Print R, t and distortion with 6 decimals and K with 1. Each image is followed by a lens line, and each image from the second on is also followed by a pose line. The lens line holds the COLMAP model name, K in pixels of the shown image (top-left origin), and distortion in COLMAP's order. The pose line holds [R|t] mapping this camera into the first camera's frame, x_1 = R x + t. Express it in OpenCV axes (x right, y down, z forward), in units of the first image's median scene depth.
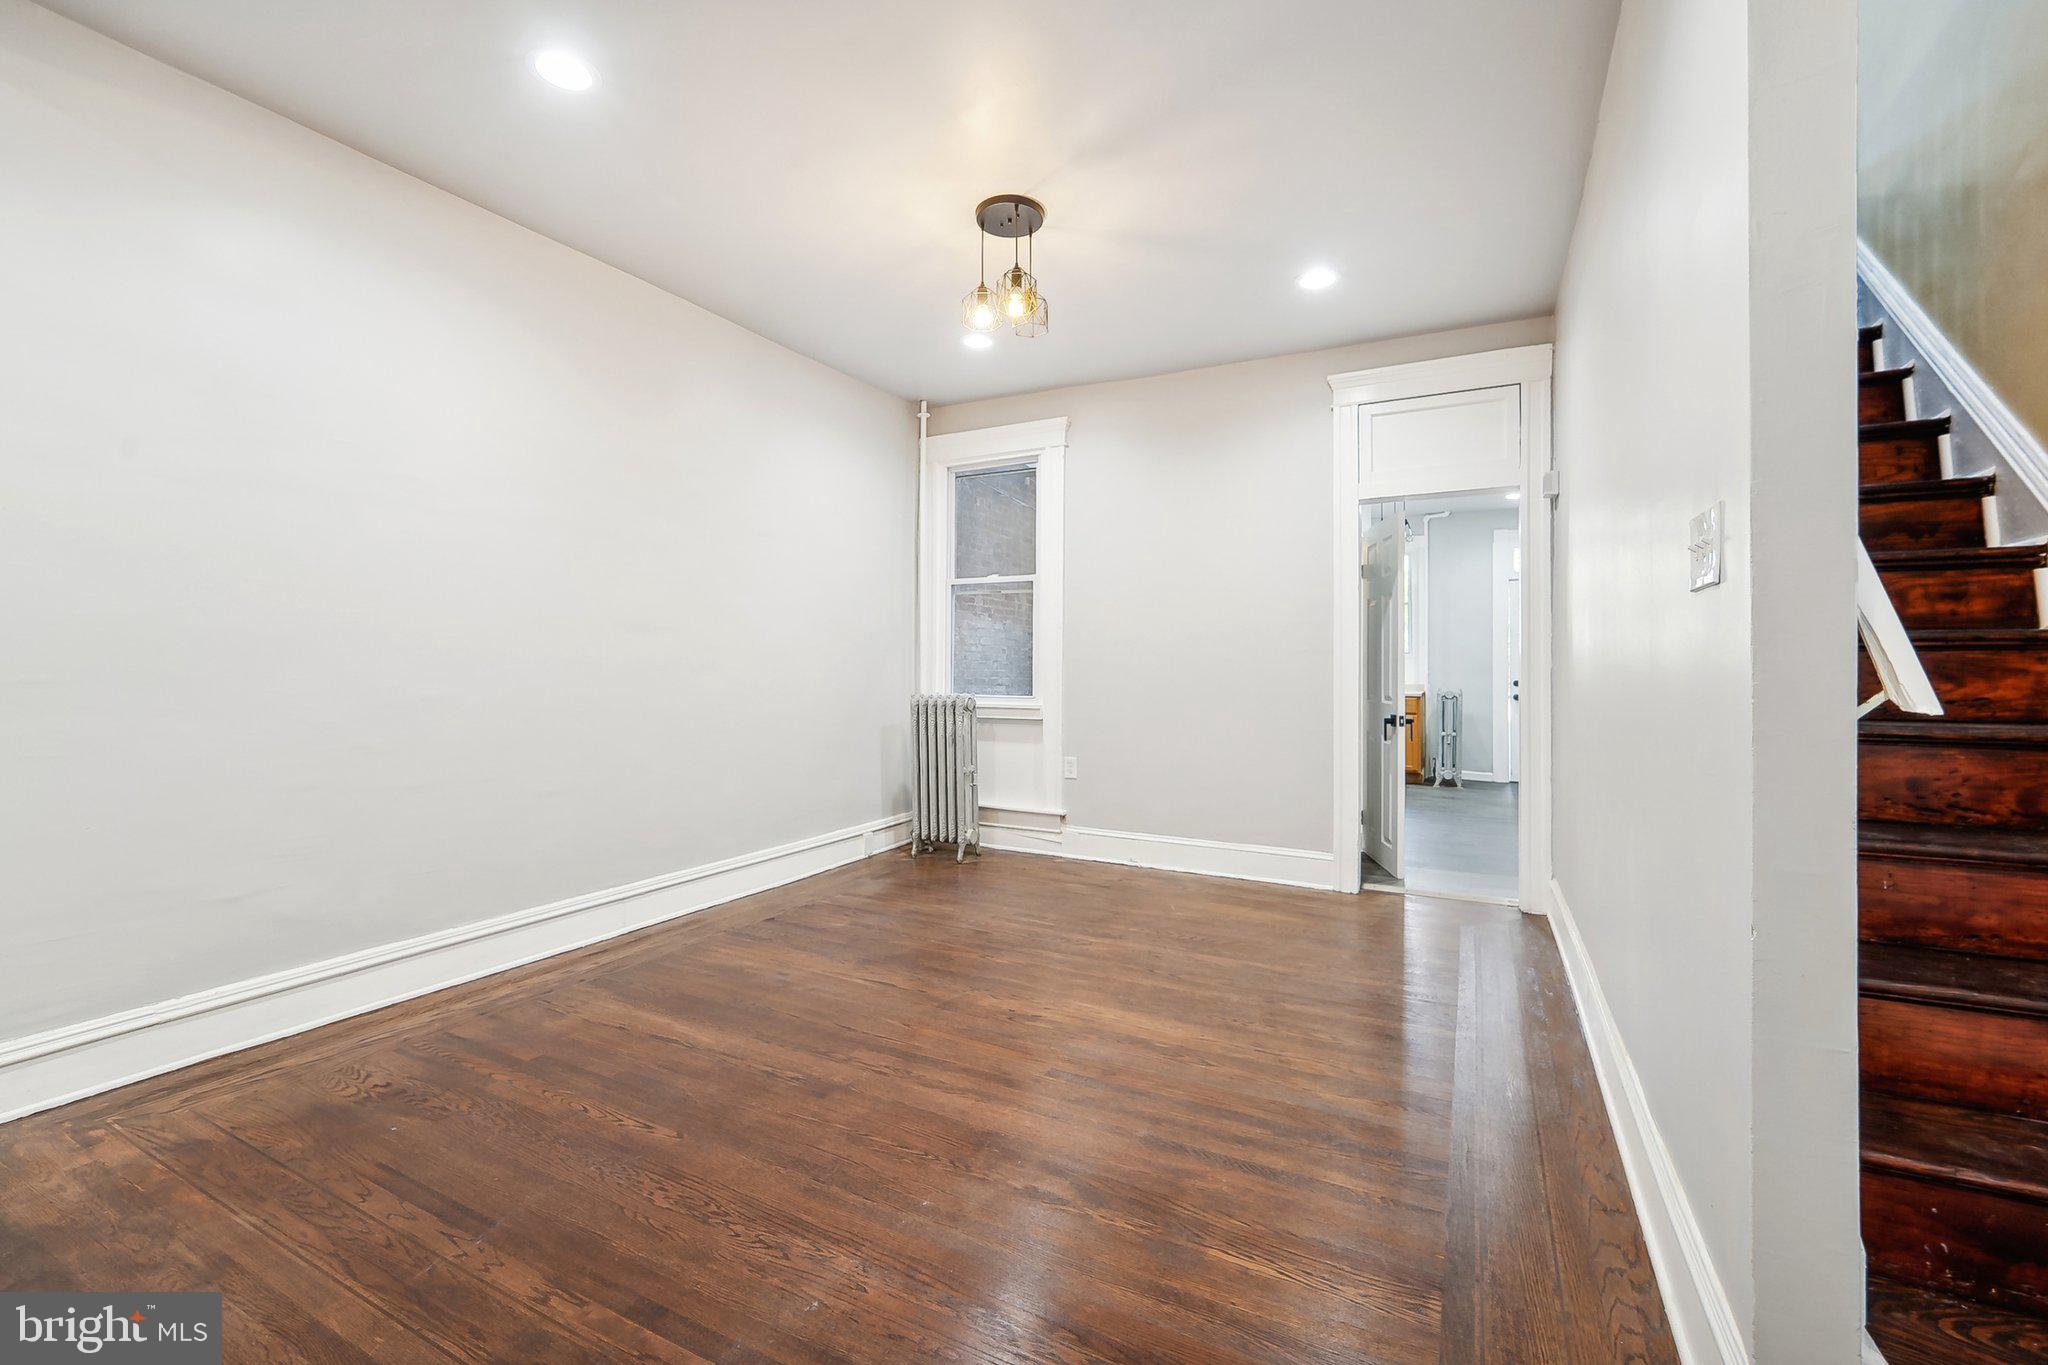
lens RADIAL K [[851.7, 0, 1009.4], [0, 851.7, 681.4], [0, 0, 1]] dist [-0.013316, -0.000280]
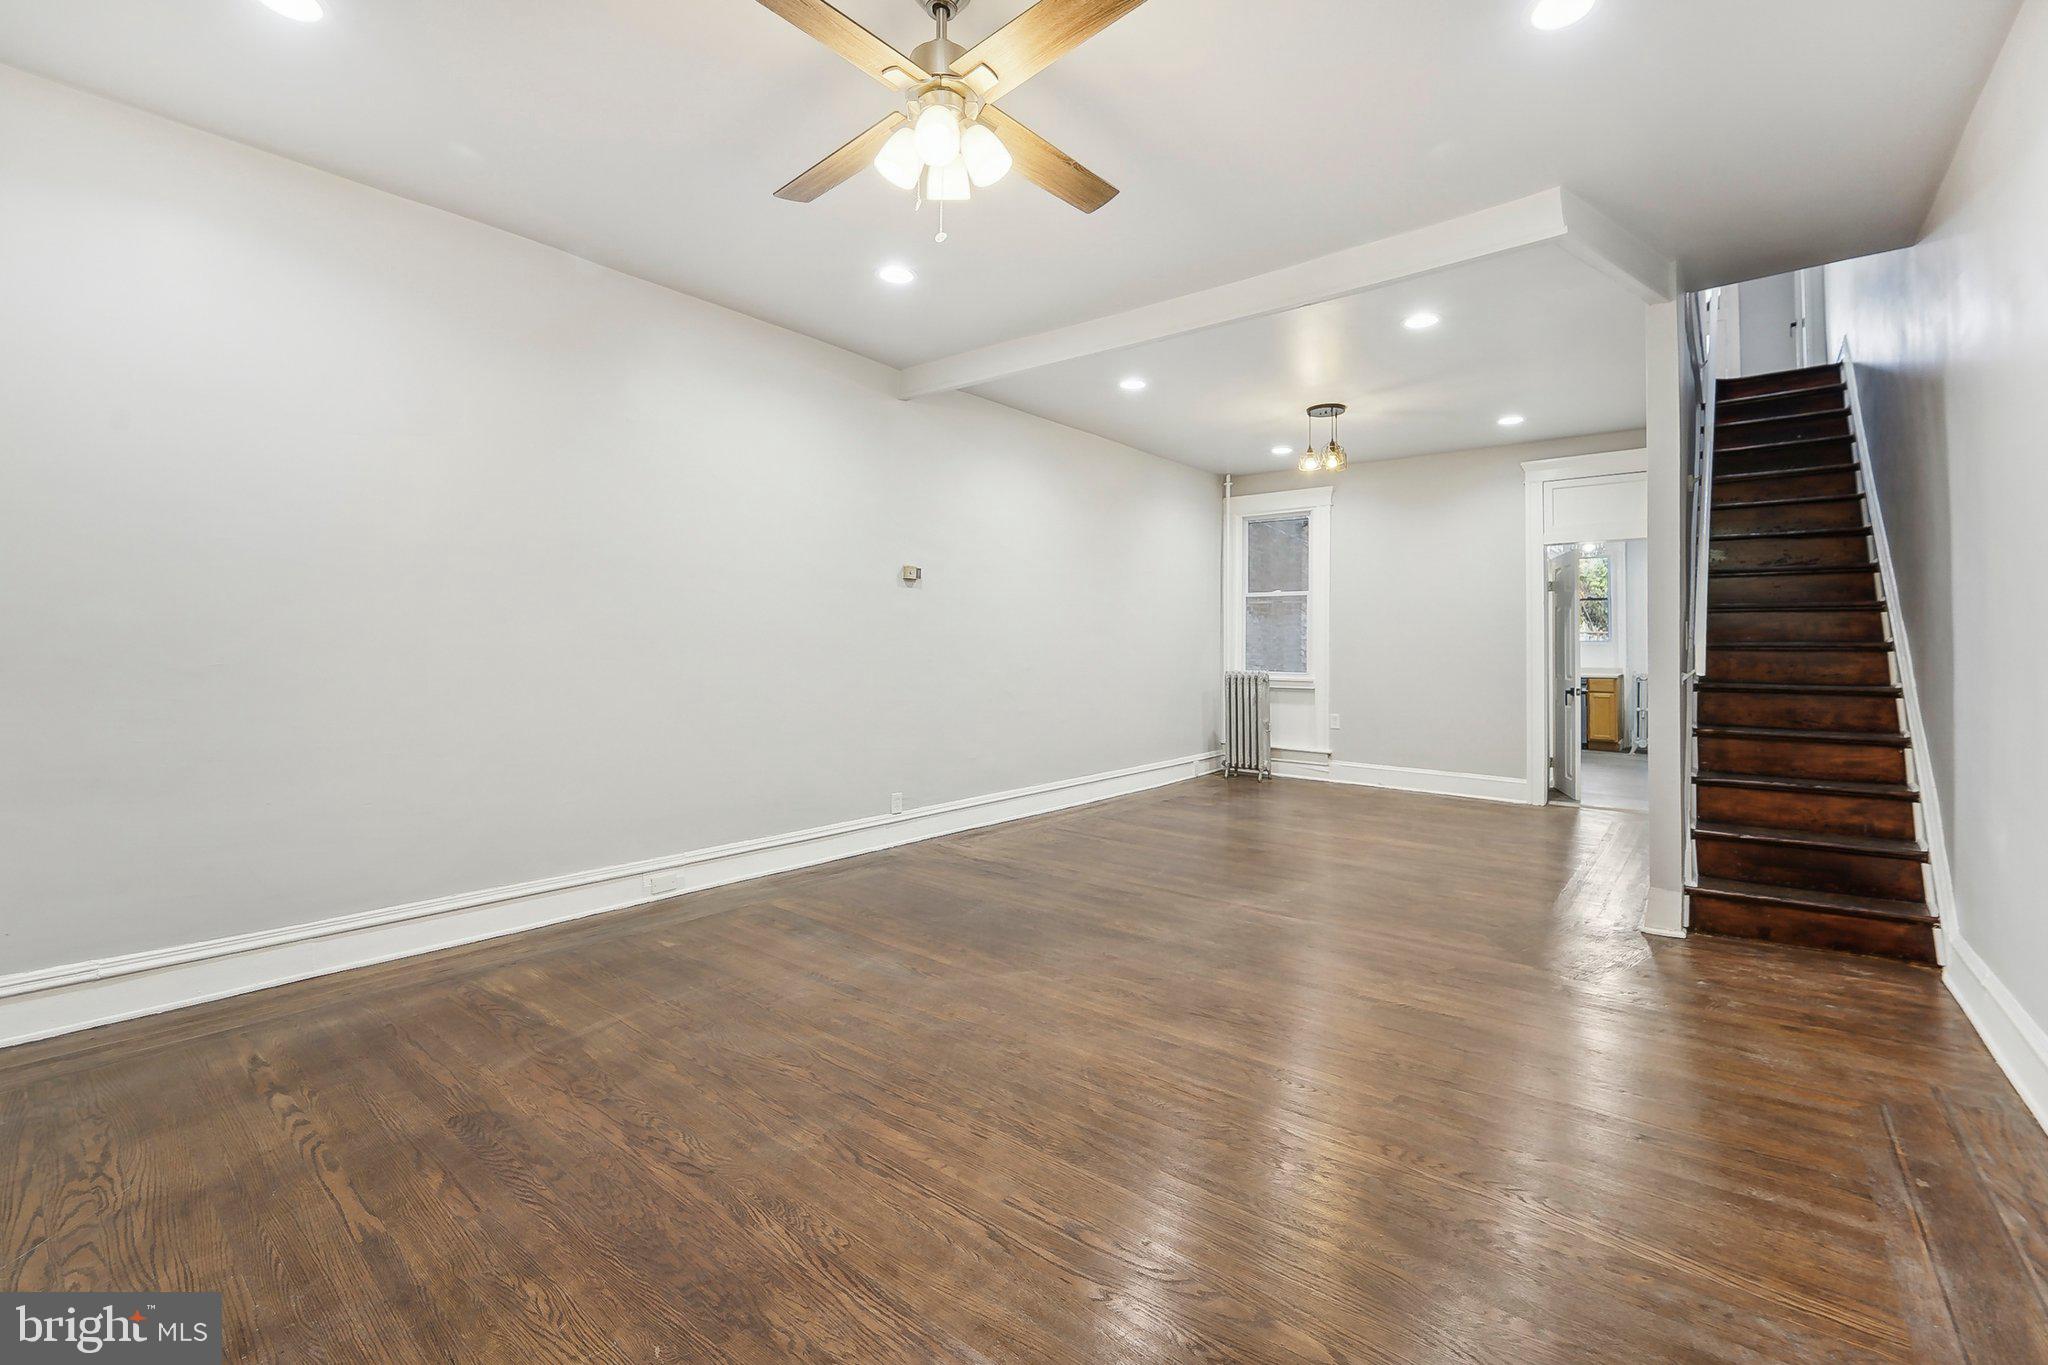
lens RADIAL K [[851.7, 0, 1021.6], [0, 851.7, 646.3], [0, 0, 1]] dist [-0.013316, -0.000280]
pose [[0.980556, 0.002725, -0.196223, -0.172841], [-0.006382, 0.999818, -0.018006, 0.000575], [0.196138, 0.018908, 0.980394, -0.559086]]
